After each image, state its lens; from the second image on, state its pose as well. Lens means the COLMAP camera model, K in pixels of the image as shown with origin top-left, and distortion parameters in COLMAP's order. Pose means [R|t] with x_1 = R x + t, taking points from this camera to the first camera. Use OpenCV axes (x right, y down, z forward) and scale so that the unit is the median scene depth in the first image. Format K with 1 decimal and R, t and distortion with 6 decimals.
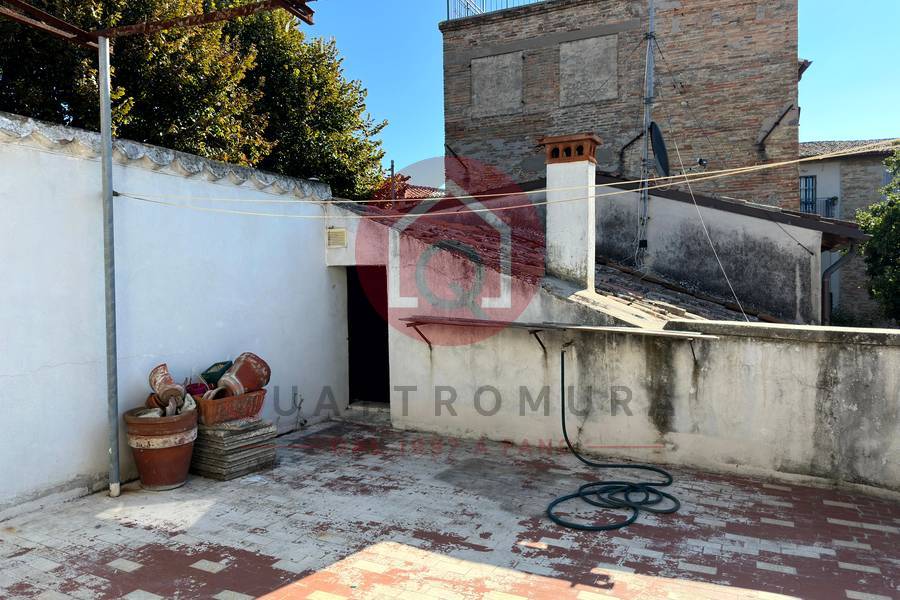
lens RADIAL K [[631.8, 0, 447.1], [0, 631.8, 302.1], [0, 0, 1]] dist [0.073585, -0.108223]
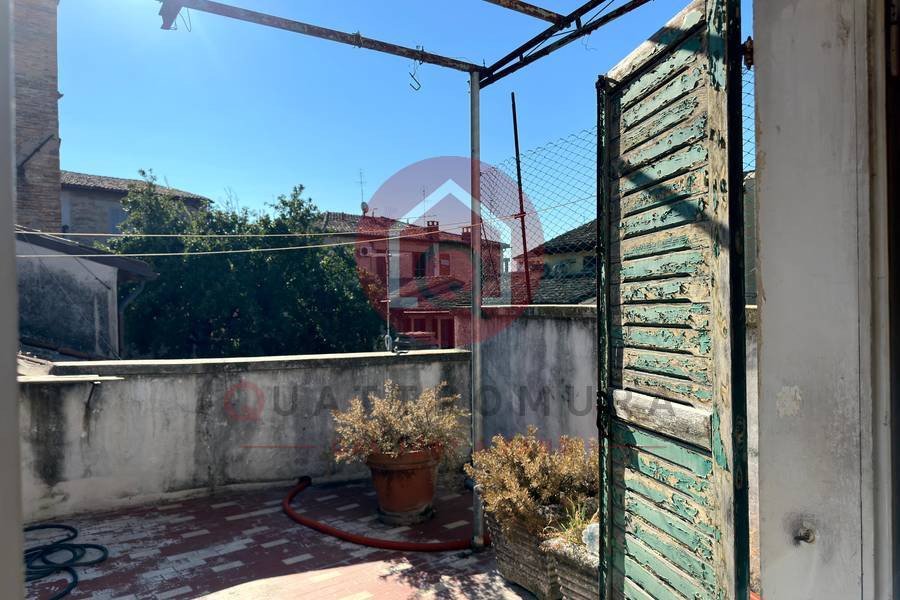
lens RADIAL K [[631.8, 0, 447.1], [0, 631.8, 302.1], [0, 0, 1]] dist [0.073585, -0.108223]
pose [[0.439474, 0.005860, 0.898236, -0.221887], [0.027584, 0.999419, -0.020016, -0.026307], [-0.897831, 0.033574, 0.439057, 0.047592]]
